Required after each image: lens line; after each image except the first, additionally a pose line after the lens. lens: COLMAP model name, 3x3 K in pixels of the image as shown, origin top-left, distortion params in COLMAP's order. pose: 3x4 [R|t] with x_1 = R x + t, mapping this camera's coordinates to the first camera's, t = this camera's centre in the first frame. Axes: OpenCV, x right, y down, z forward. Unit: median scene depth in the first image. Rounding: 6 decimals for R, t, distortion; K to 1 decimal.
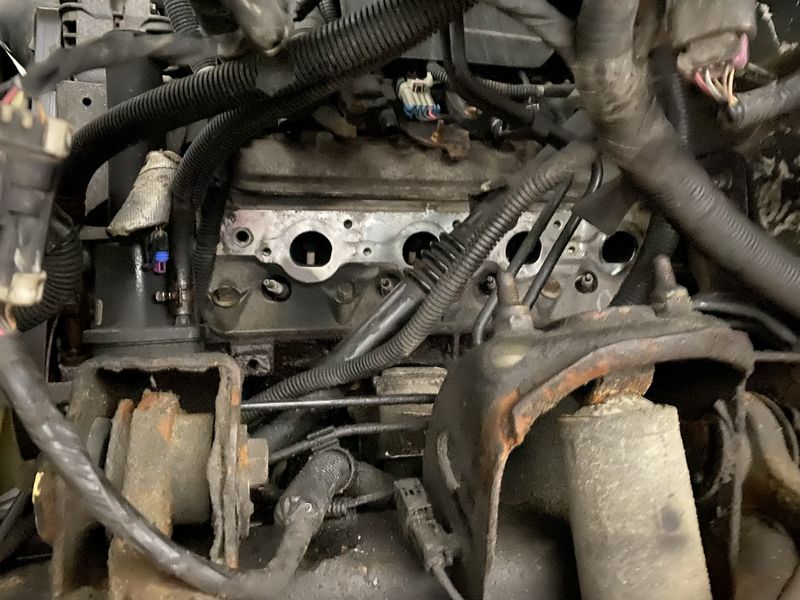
lens RADIAL K [[599.3, 0, 398.0], [0, 599.3, 300.3], [0, 0, 1]] dist [-0.003103, -0.013564]
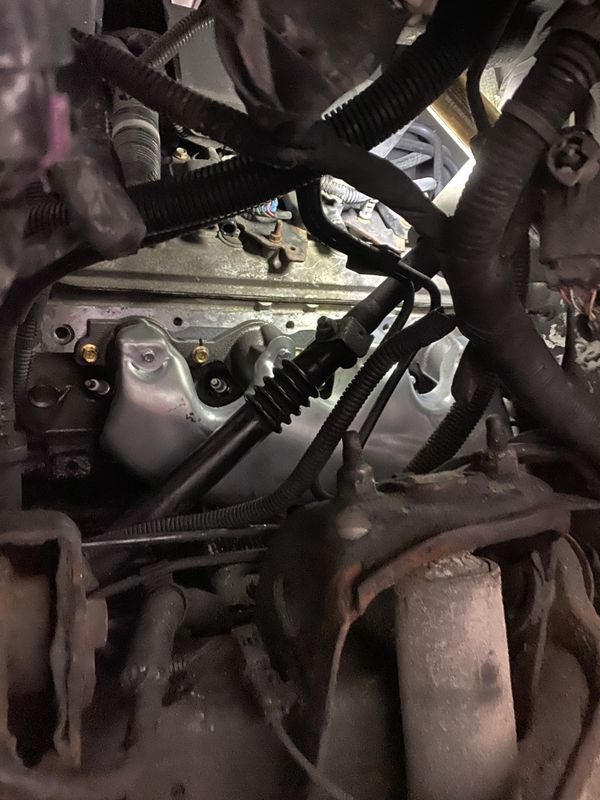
lens RADIAL K [[599.3, 0, 299.6], [0, 599.3, 404.3], [0, 0, 1]] dist [-0.003103, -0.013564]
pose [[0.986554, 0.030655, 0.160533, -0.076267], [-0.049600, 0.992084, 0.115368, -0.222579], [-0.155725, -0.121779, 0.980265, 0.031714]]
